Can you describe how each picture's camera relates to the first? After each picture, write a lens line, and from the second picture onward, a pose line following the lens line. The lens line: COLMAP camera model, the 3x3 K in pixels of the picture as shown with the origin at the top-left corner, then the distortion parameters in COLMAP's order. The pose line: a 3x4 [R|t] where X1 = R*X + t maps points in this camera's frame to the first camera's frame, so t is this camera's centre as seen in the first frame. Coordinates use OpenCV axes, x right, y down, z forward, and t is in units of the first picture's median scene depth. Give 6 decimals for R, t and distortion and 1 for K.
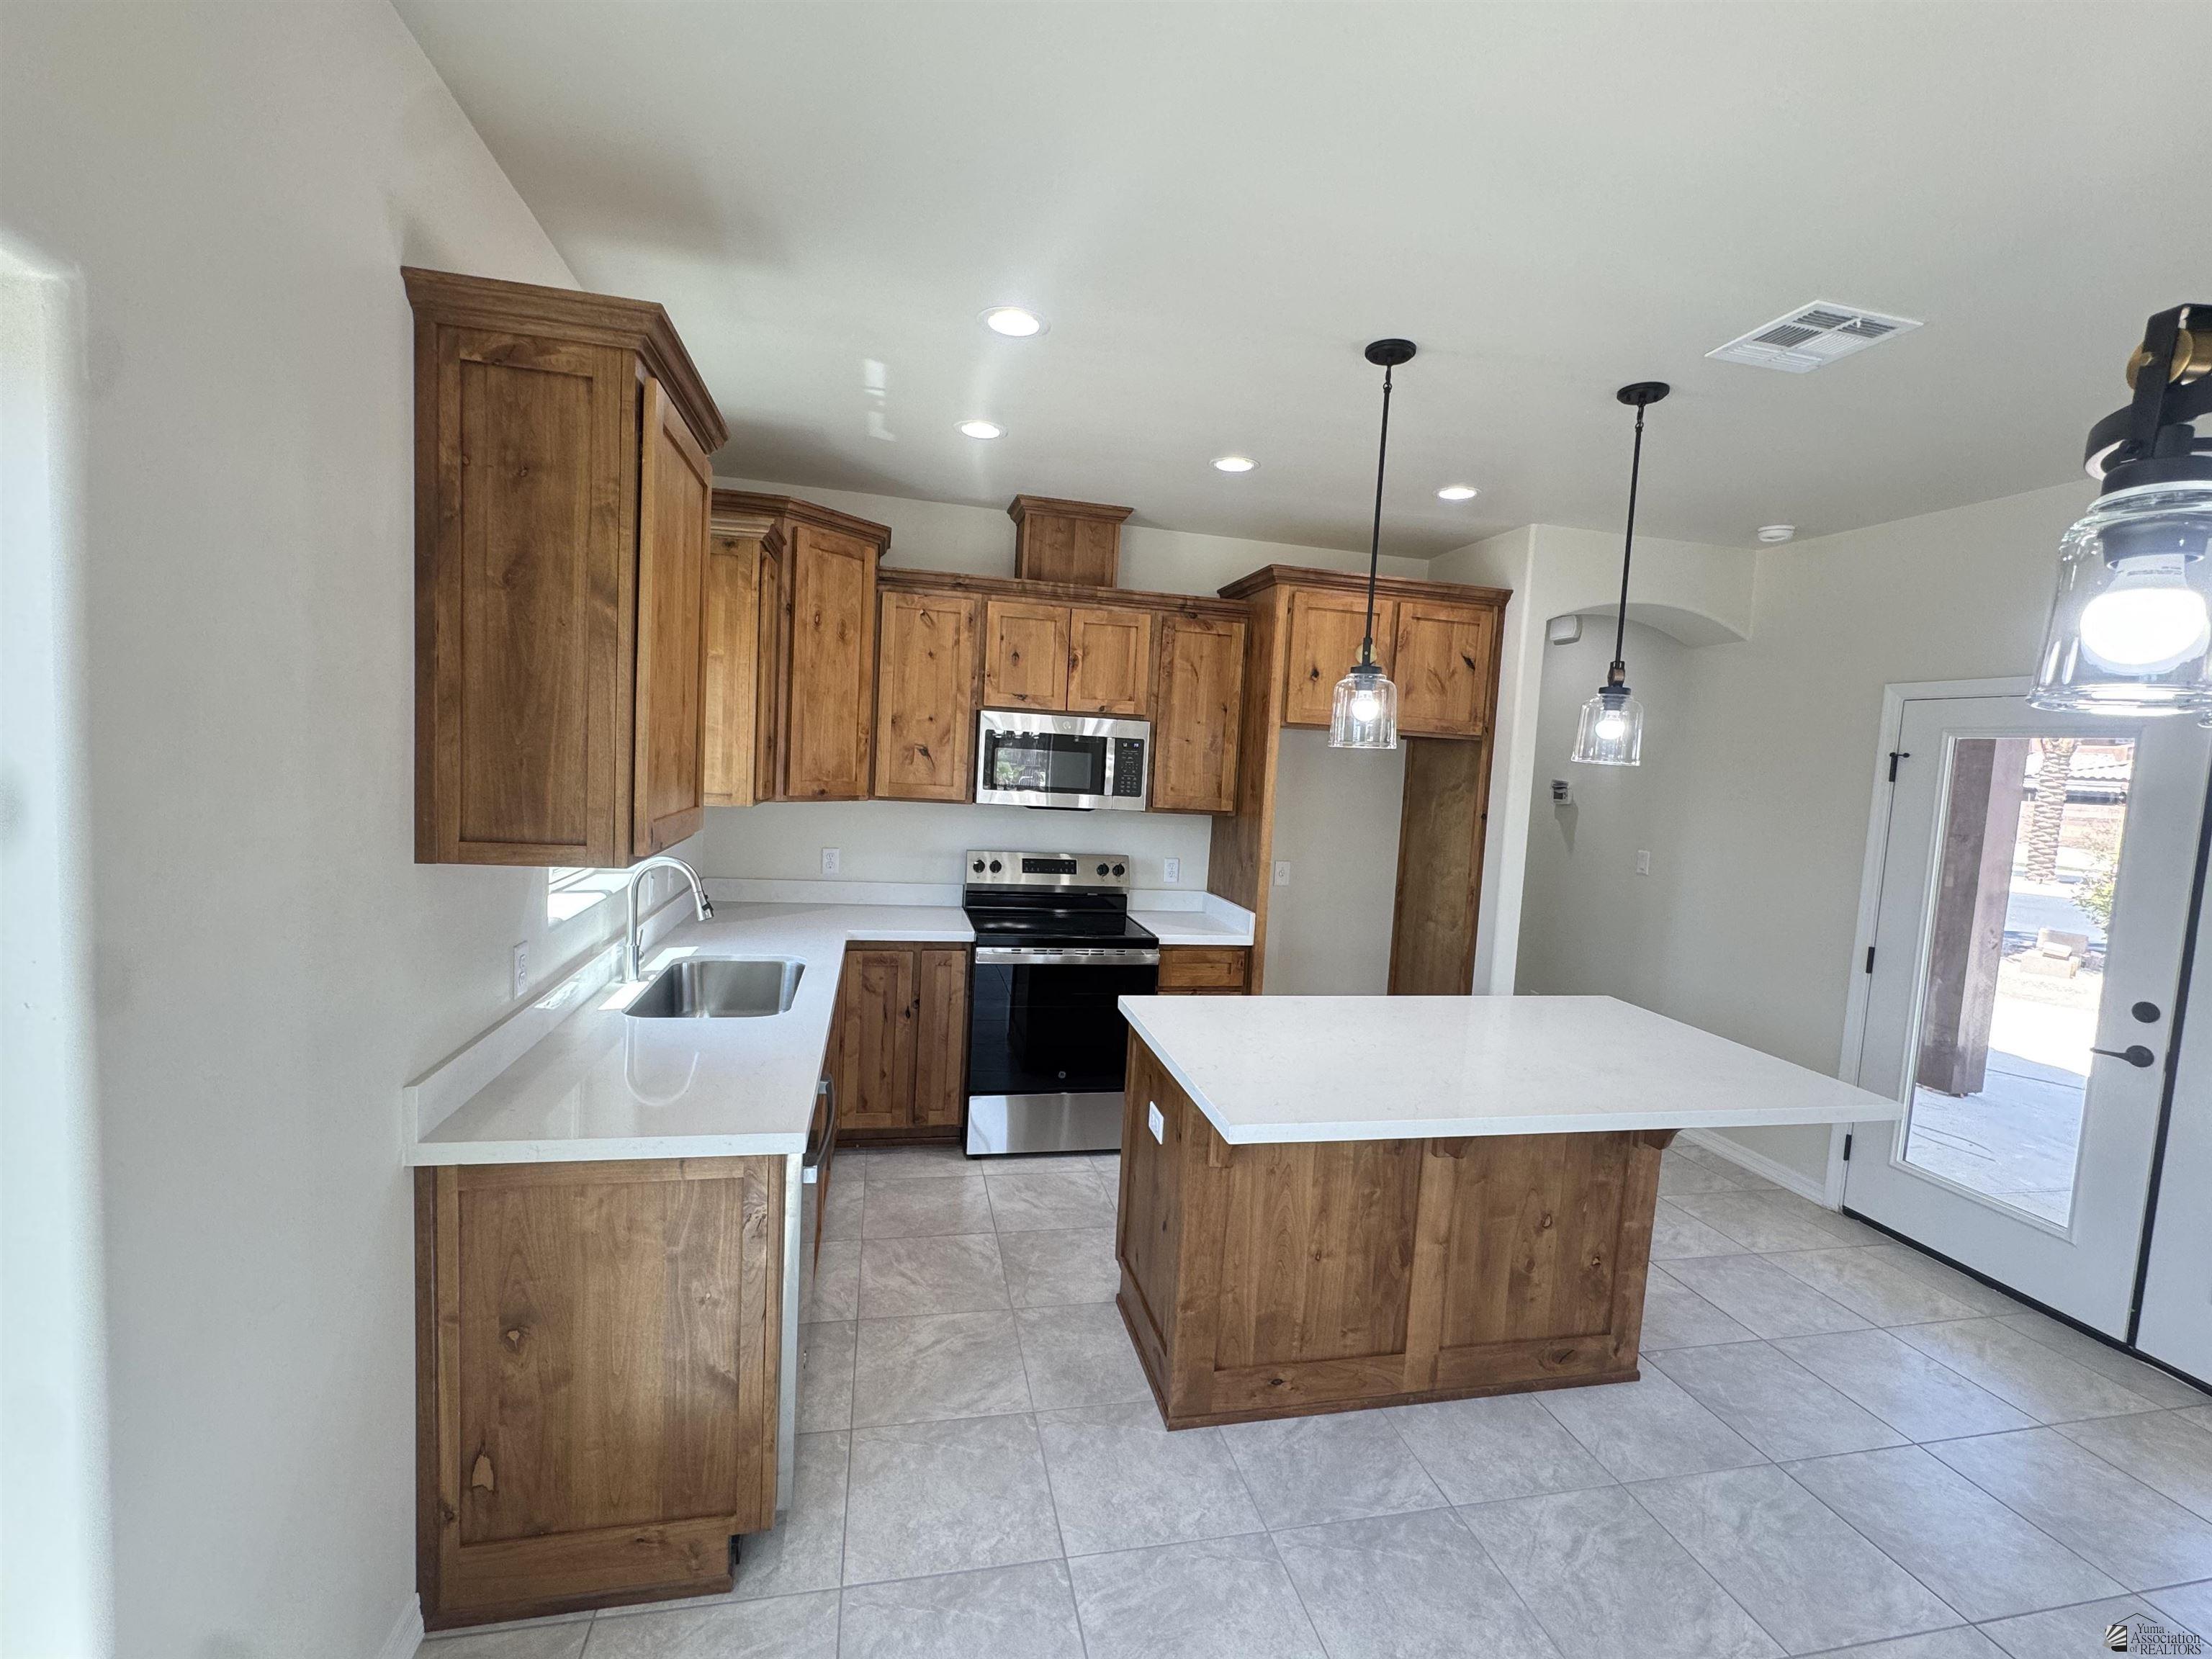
lens RADIAL K [[961.1, 0, 1103.2], [0, 961.1, 829.2], [0, 0, 1]] dist [-0.005671, 0.002057]
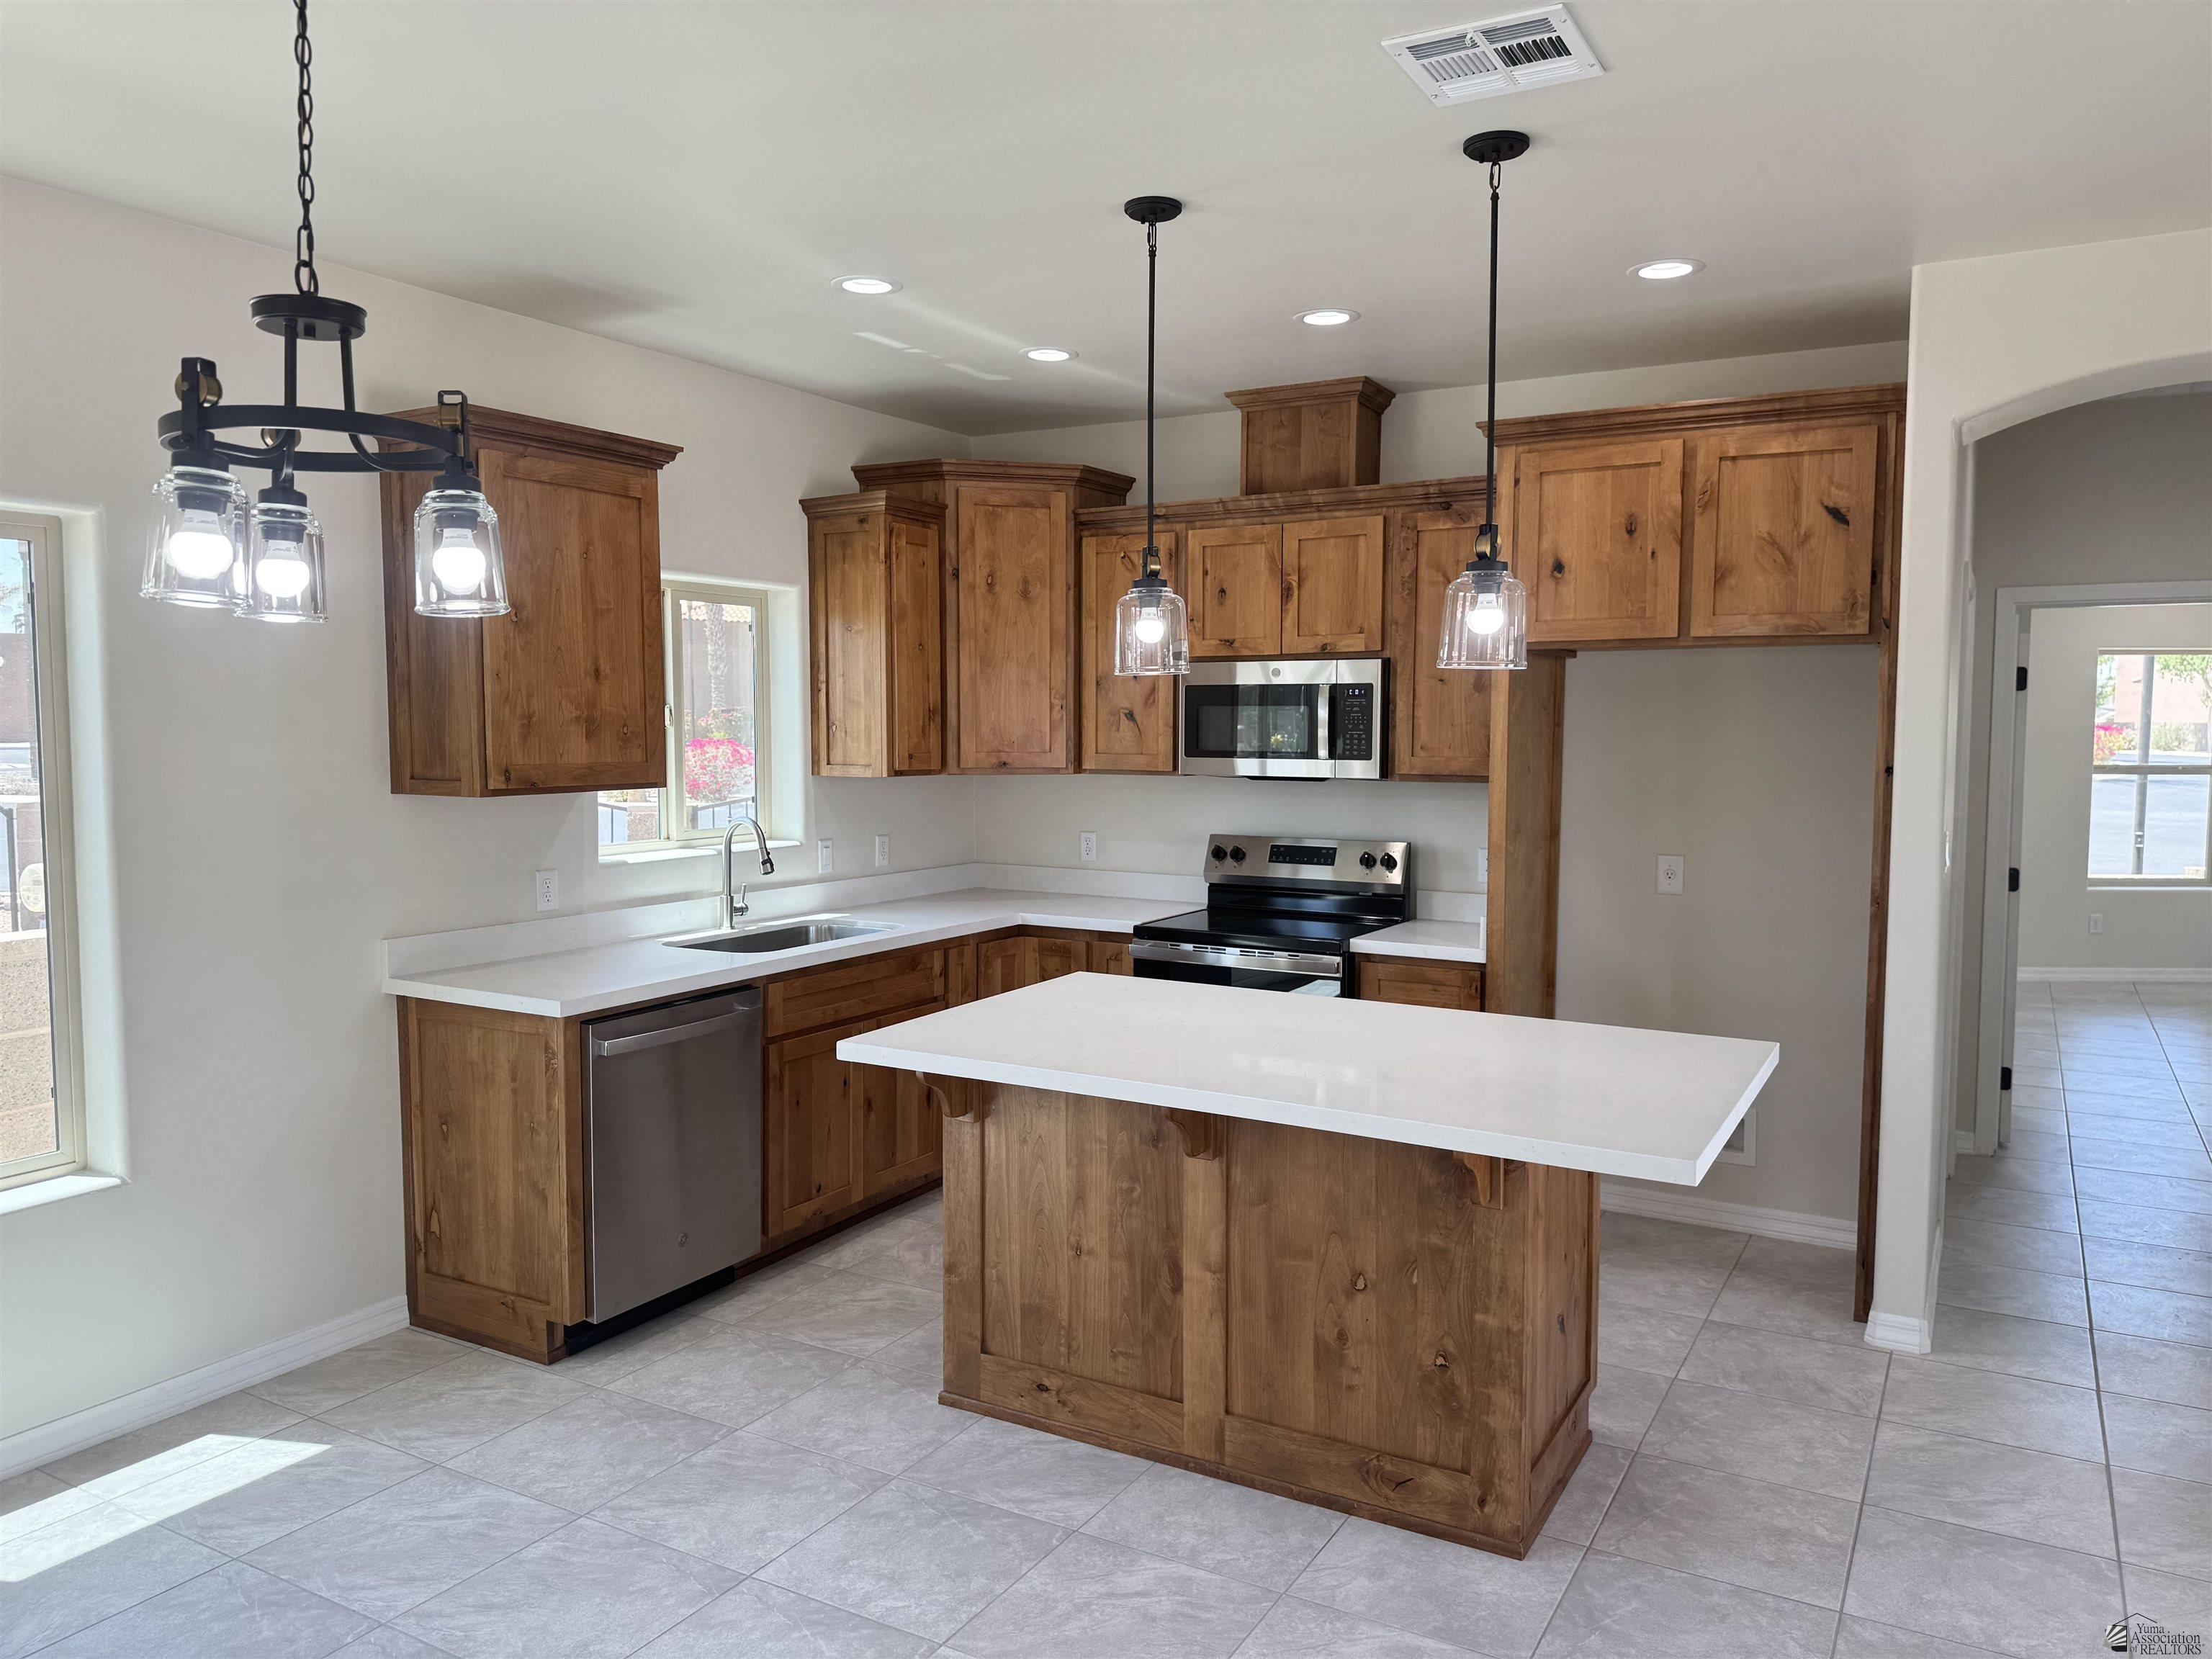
lens RADIAL K [[1543.2, 0, 1116.5], [0, 1543.2, 836.1], [0, 0, 1]] dist [0.053879, -0.067513]
pose [[0.738074, -0.006038, -0.674693, 0.786907], [-0.013545, 0.999626, -0.023763, 0.063600], [0.674584, 0.026678, 0.737716, -0.020708]]
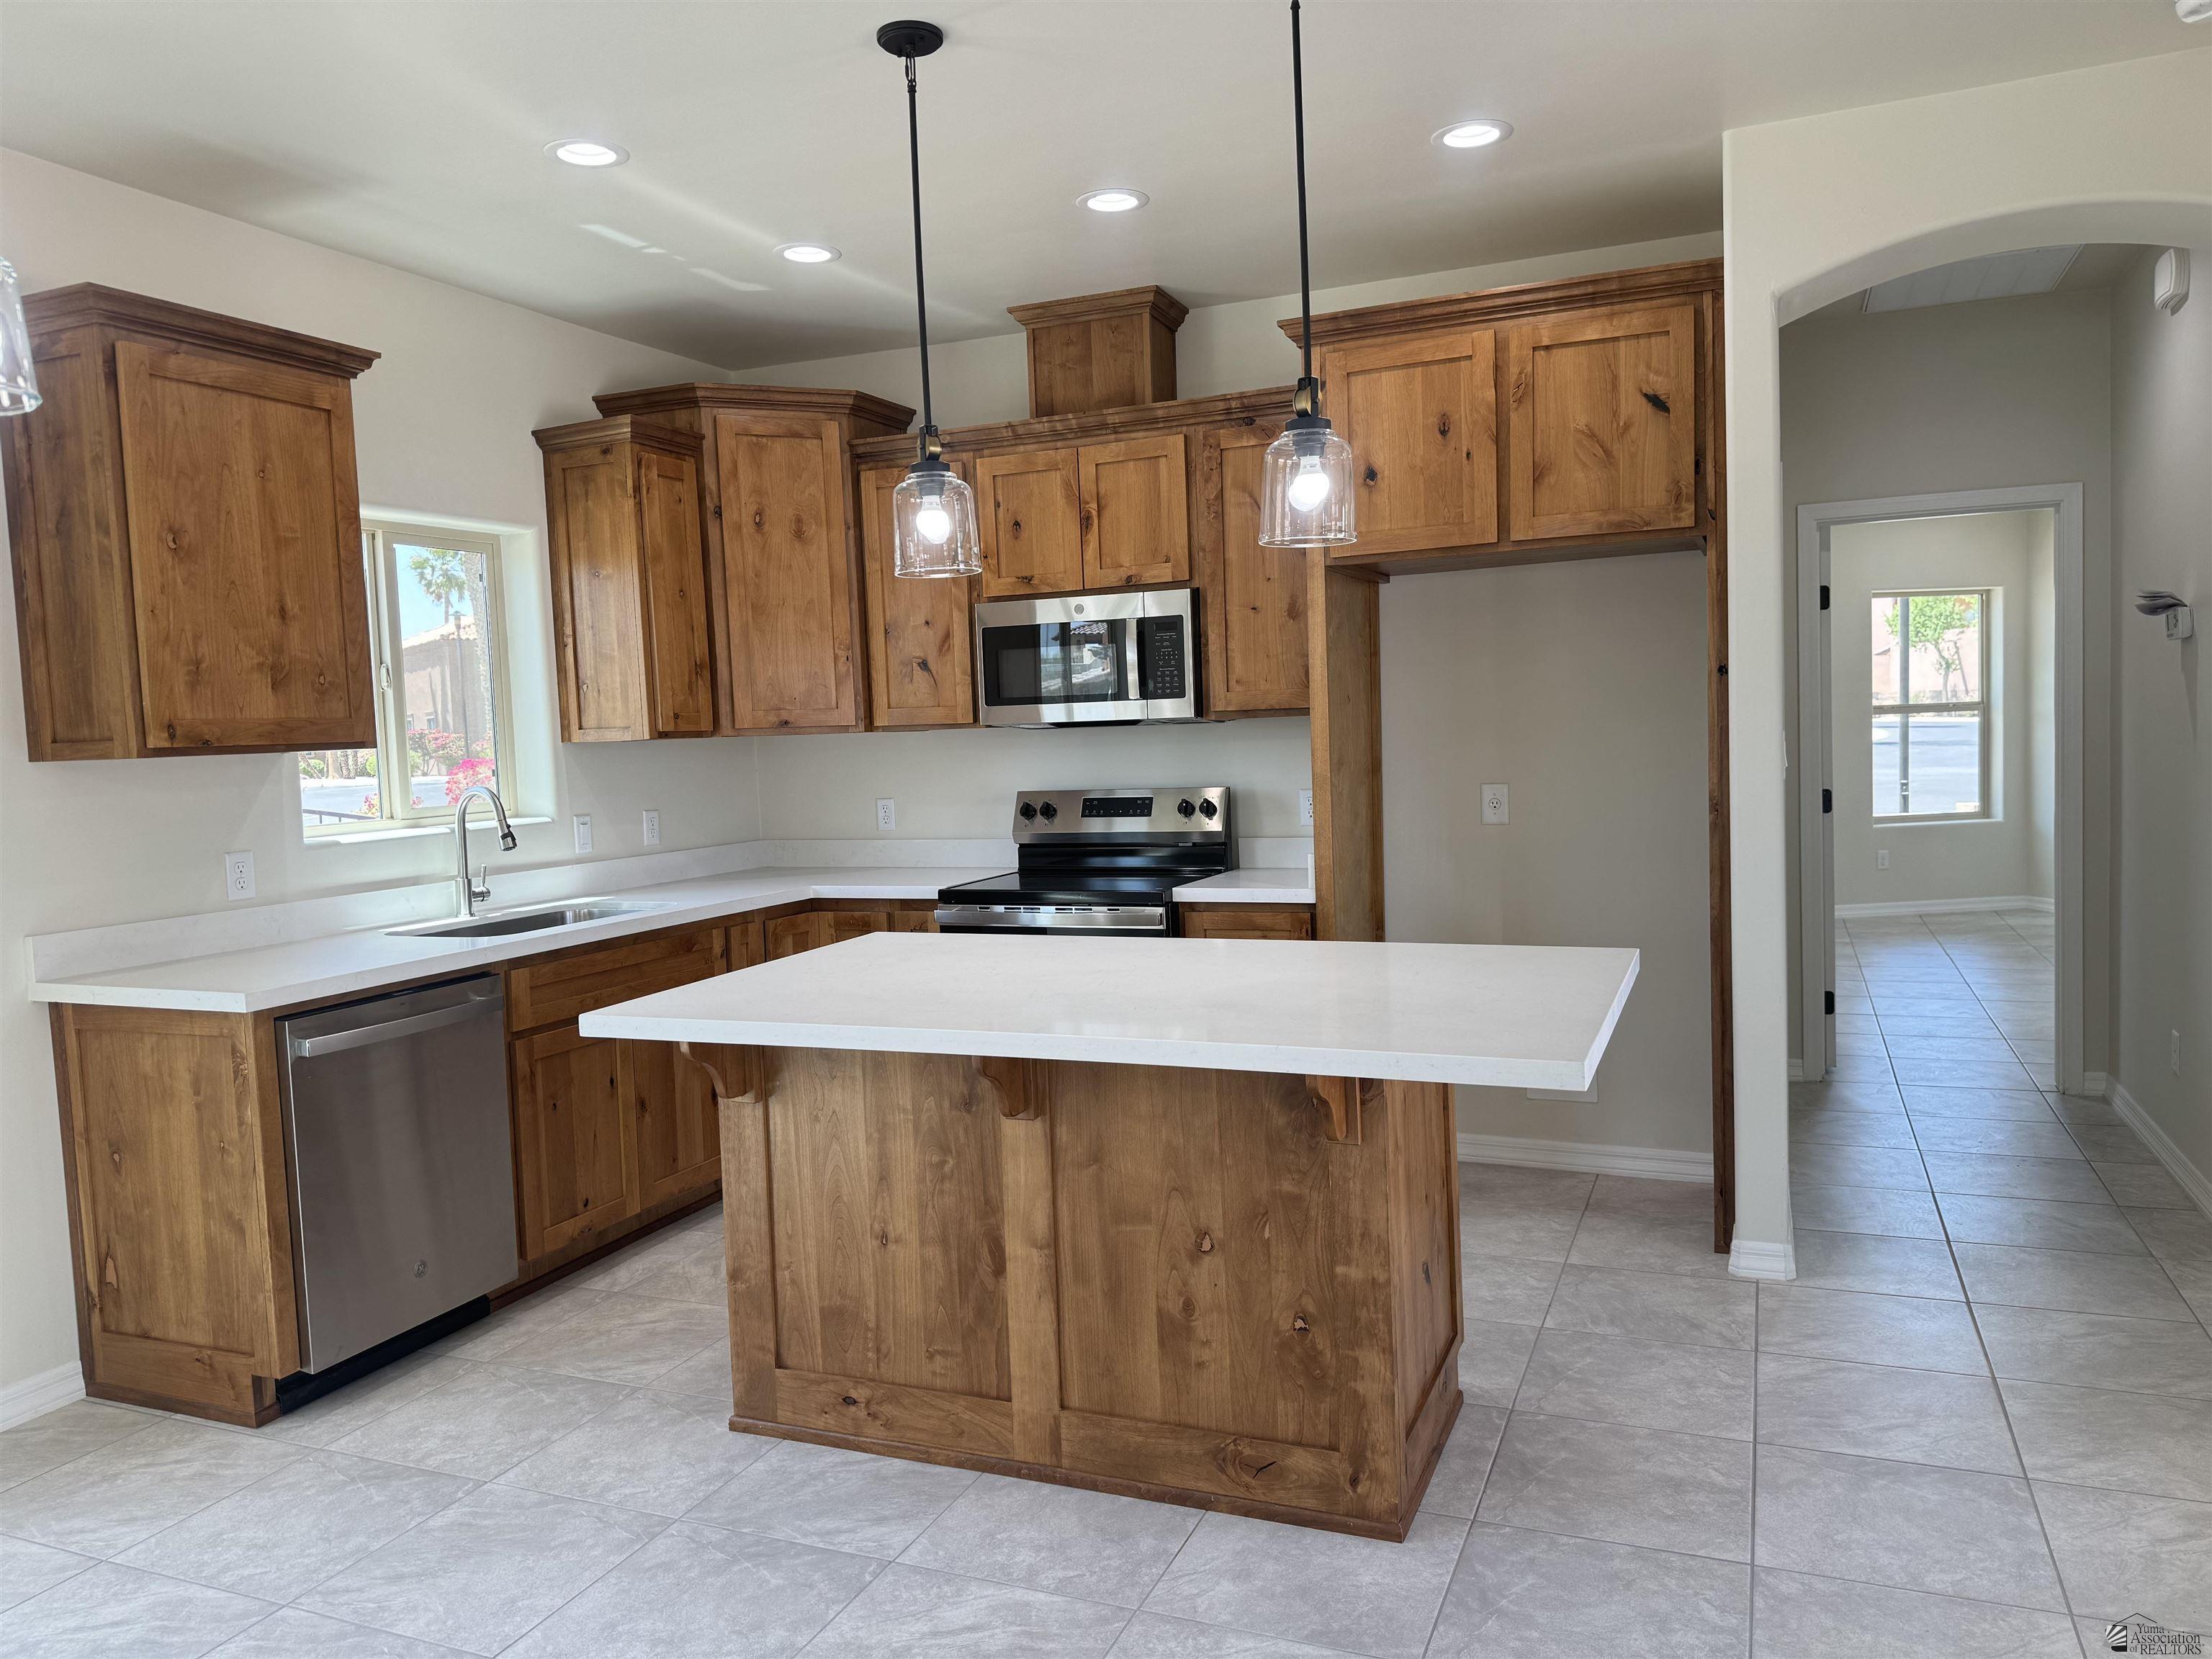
lens RADIAL K [[1543.2, 0, 1111.1], [0, 1543.2, 834.3], [0, 0, 1]] dist [0.053879, -0.067513]
pose [[0.811347, -0.048356, -0.582562, 0.719200], [0.038936, 0.998830, -0.028681, 0.107494], [0.583267, 0.000588, 0.812280, 0.067928]]
